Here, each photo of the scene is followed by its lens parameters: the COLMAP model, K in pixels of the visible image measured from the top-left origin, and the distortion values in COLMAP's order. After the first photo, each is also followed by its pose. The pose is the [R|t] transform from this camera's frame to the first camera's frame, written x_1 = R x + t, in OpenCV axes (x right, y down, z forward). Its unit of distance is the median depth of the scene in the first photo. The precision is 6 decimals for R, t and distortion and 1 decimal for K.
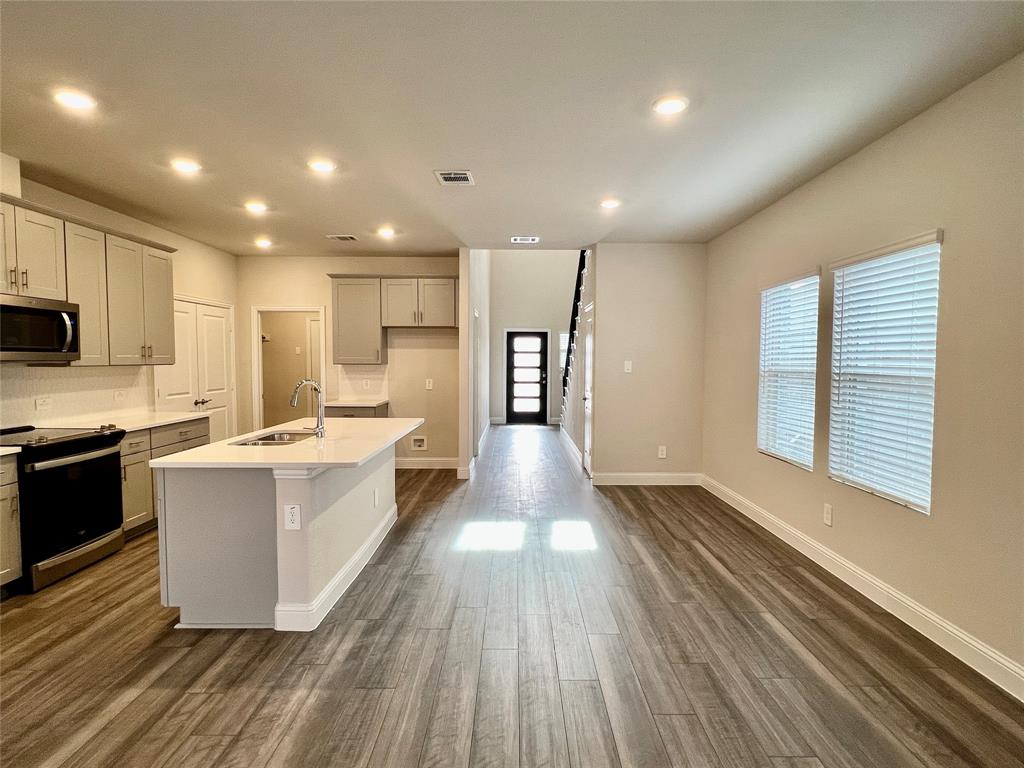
lens RADIAL K [[526.3, 0, 512.0], [0, 526.3, 384.0], [0, 0, 1]] dist [0.002756, 0.000644]
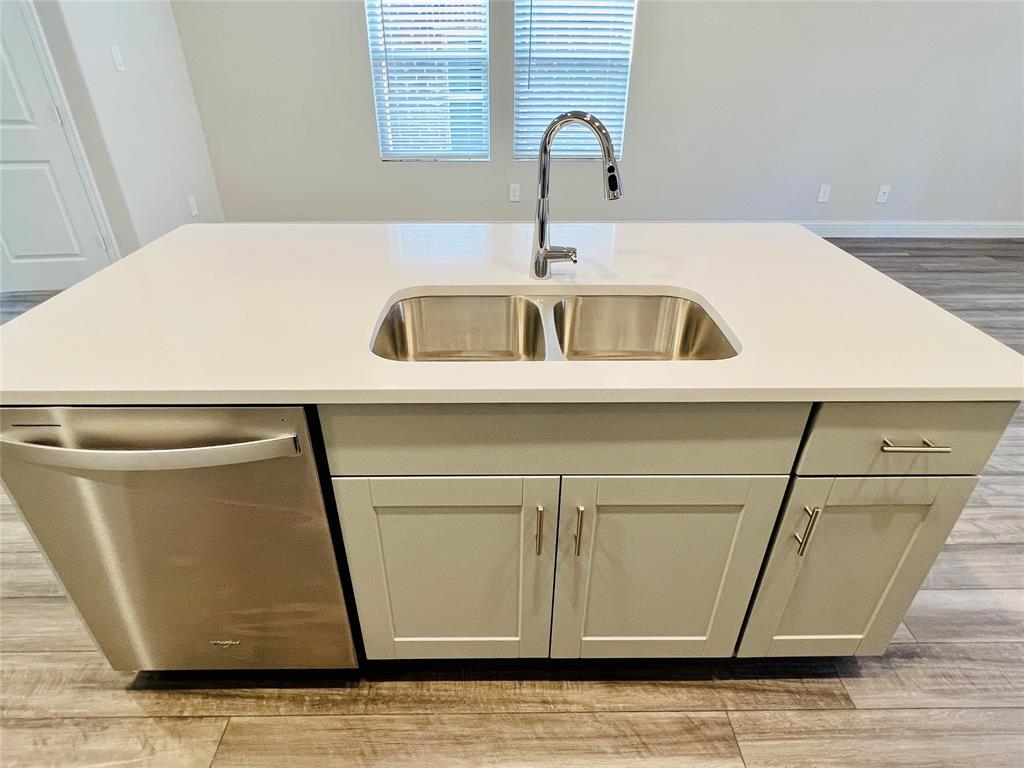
lens RADIAL K [[570.1, 0, 502.8], [0, 570.1, 386.6], [0, 0, 1]] dist [-0.004525, -0.000777]
pose [[-0.008958, -0.511621, 0.859165, -0.628091], [0.047694, 0.858003, 0.511426, -0.033145], [-0.998822, 0.045558, 0.016716, 0.851045]]
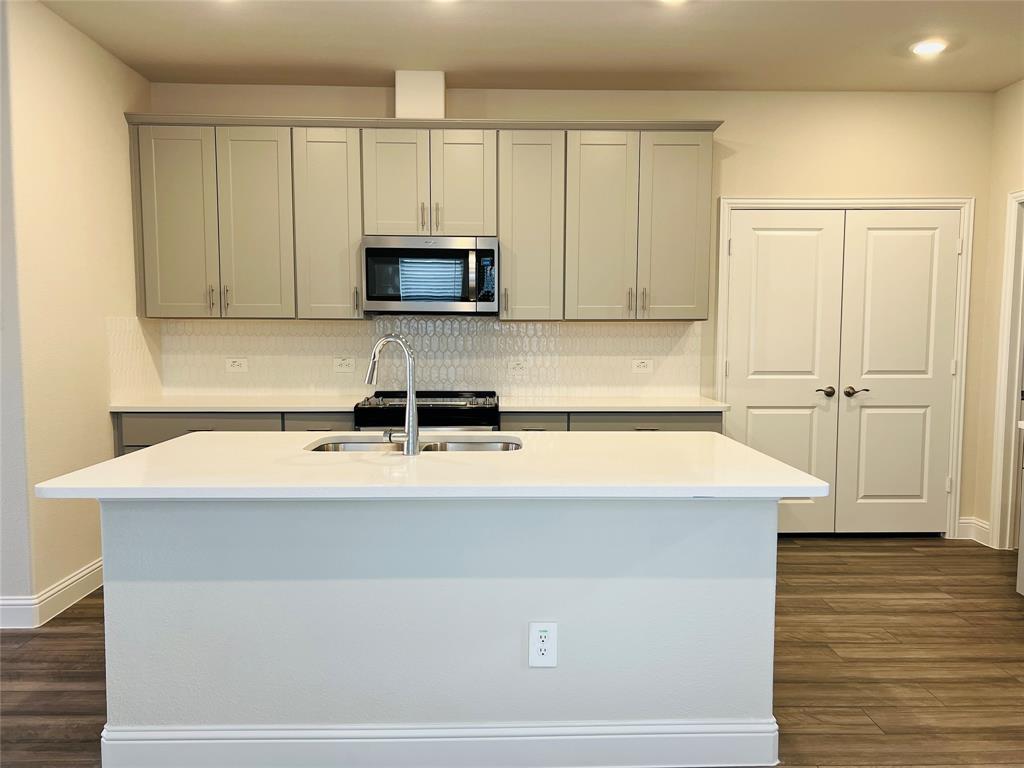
lens RADIAL K [[767.7, 0, 522.4], [0, 767.7, 393.9], [0, 0, 1]] dist [0.093020, -0.103328]
pose [[0.034815, 0.079433, -0.996232, 0.278860], [-0.050290, 0.995713, 0.077634, -0.012751], [0.998128, 0.047397, 0.038661, 0.895455]]
